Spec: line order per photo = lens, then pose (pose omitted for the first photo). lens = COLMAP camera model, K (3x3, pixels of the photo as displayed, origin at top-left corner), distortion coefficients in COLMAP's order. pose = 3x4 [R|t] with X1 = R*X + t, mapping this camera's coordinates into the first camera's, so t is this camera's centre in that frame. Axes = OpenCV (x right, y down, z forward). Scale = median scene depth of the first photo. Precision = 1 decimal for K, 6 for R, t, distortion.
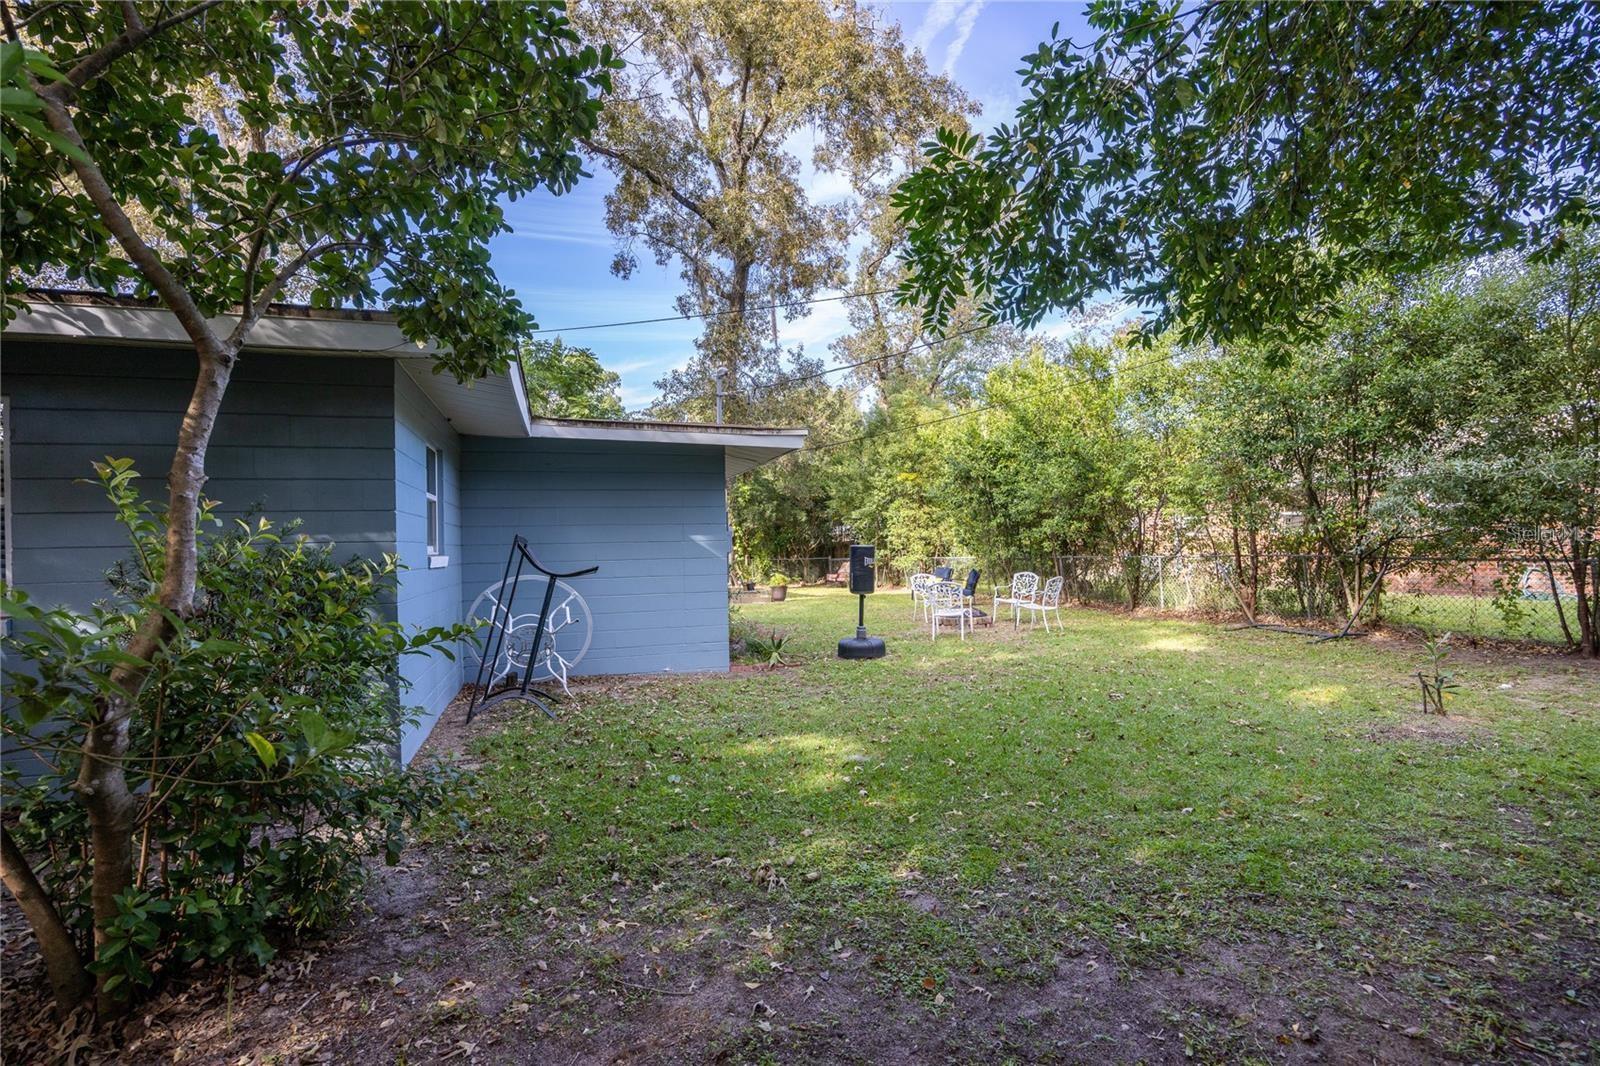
lens RADIAL K [[768.1, 0, 796.9], [0, 768.1, 535.7], [0, 0, 1]] dist [-0.019354, 0.000910]
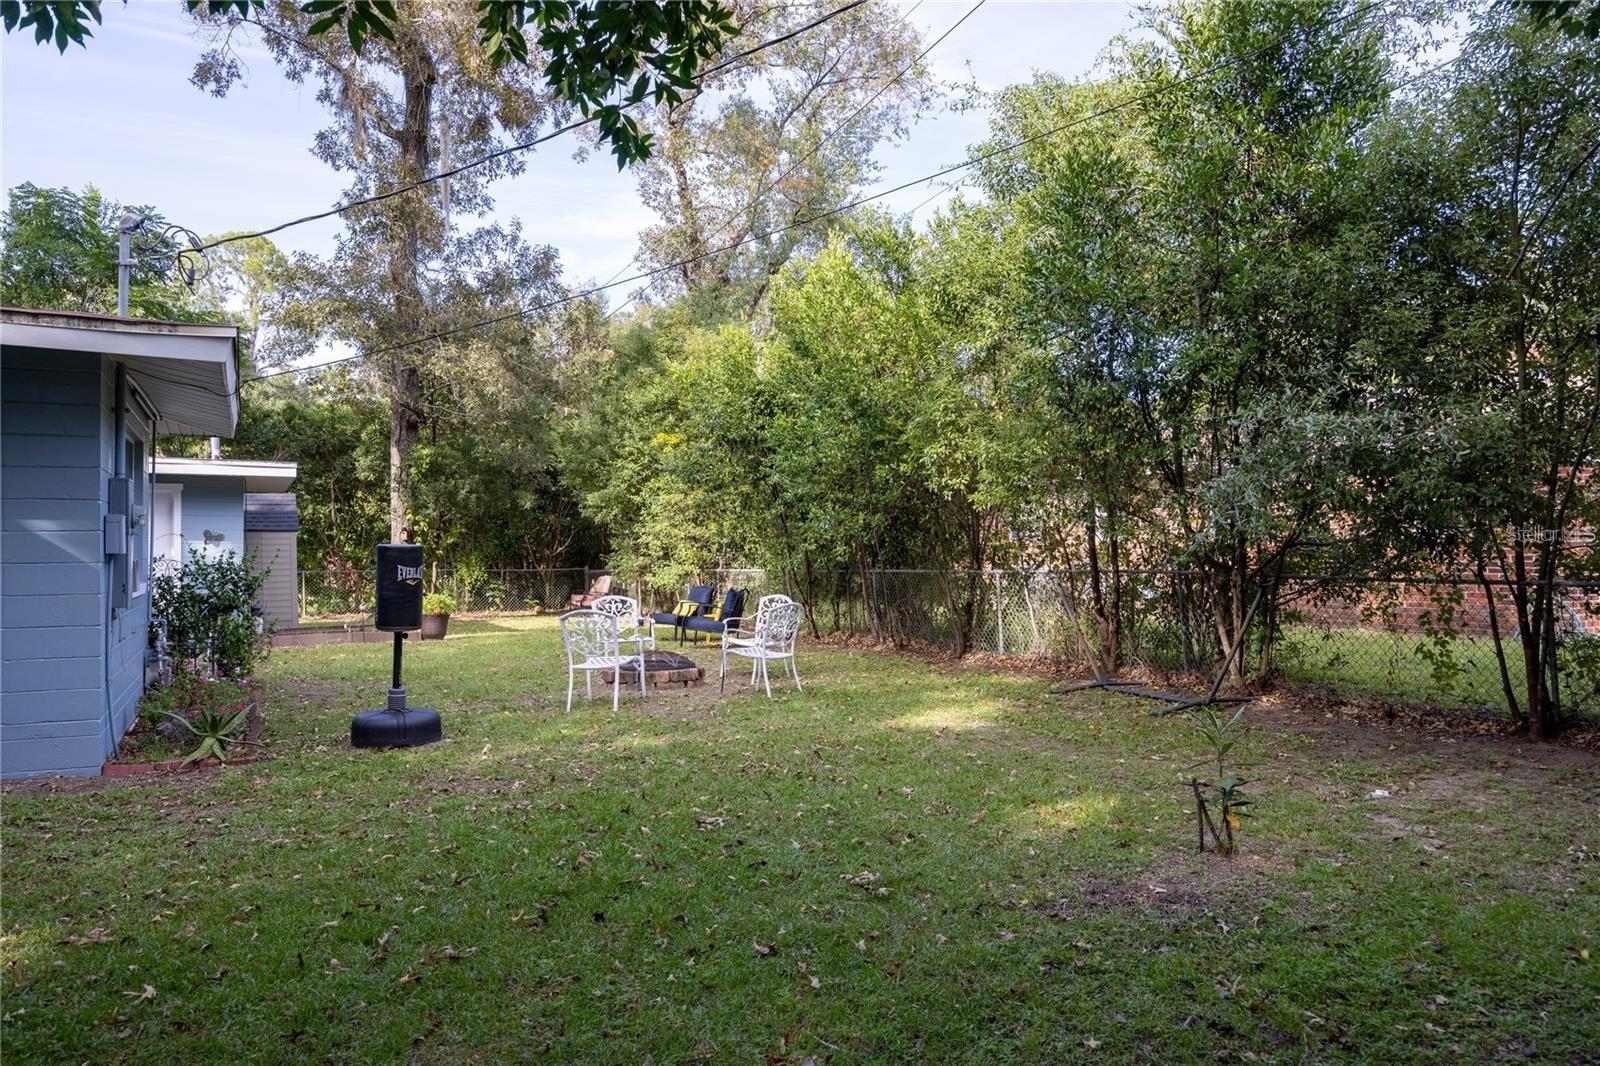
lens RADIAL K [[1163.9, 0, 802.4], [0, 1163.9, 533.9], [0, 0, 1]] dist [-0.012845, -0.002257]
pose [[0.989202, 0.014905, 0.145799, 0.192970], [-0.014508, 0.999888, -0.003788, 0.003138], [-0.145839, 0.001631, 0.989307, 0.090624]]
